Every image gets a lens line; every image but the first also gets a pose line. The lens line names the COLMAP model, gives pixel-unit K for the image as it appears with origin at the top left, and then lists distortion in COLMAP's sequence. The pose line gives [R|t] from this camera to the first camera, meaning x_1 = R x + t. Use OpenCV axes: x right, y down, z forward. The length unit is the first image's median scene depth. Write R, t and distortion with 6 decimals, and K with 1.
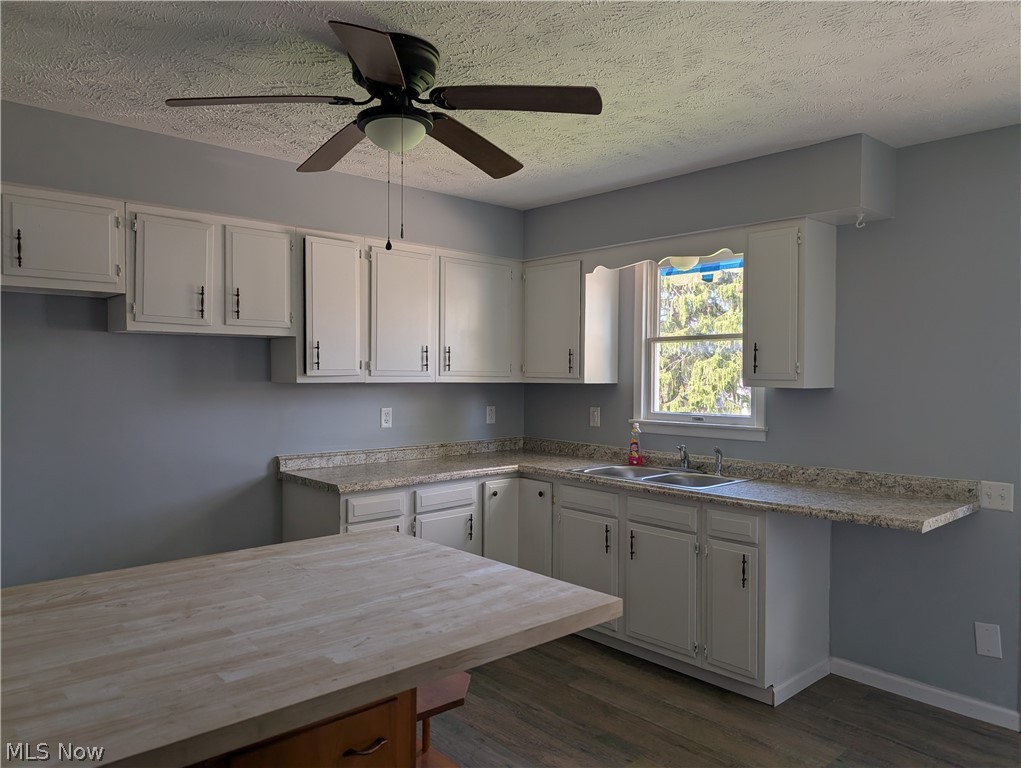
lens RADIAL K [[724.2, 0, 508.8], [0, 724.2, 387.9], [0, 0, 1]] dist [0.082190, -0.139752]
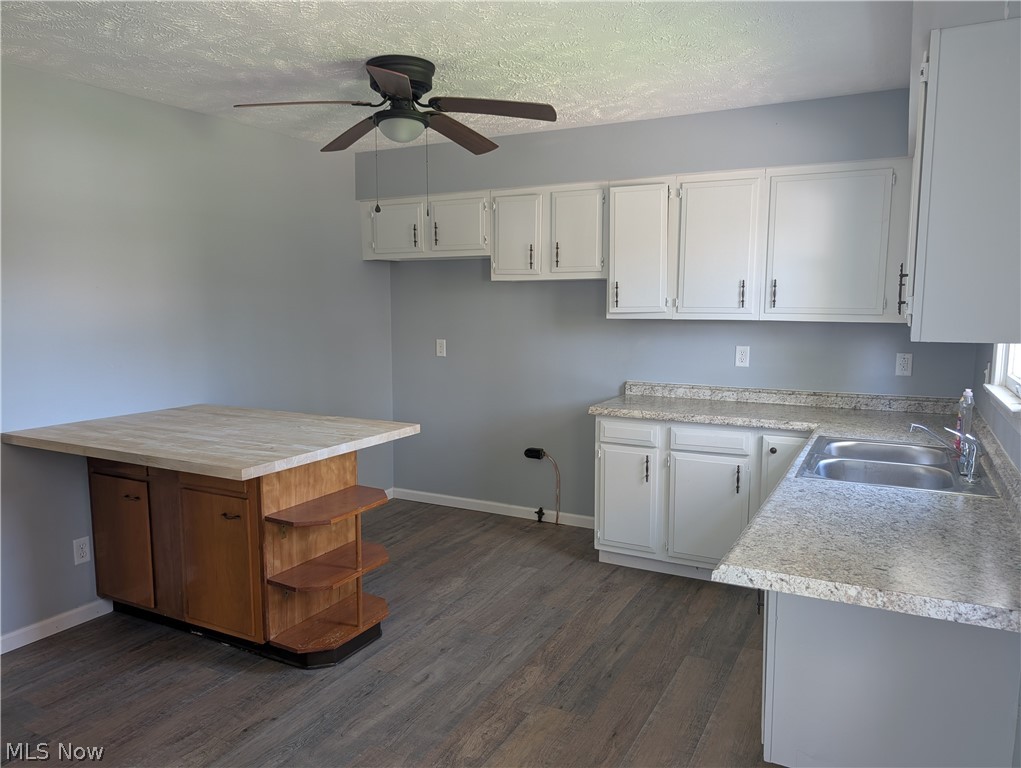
lens RADIAL K [[724.2, 0, 508.8], [0, 724.2, 387.9], [0, 0, 1]] dist [0.082190, -0.139752]
pose [[0.353104, 0.108187, -0.929308, 0.703918], [-0.021219, 0.993962, 0.107651, -0.016872], [0.935343, -0.018293, 0.353268, 0.414275]]
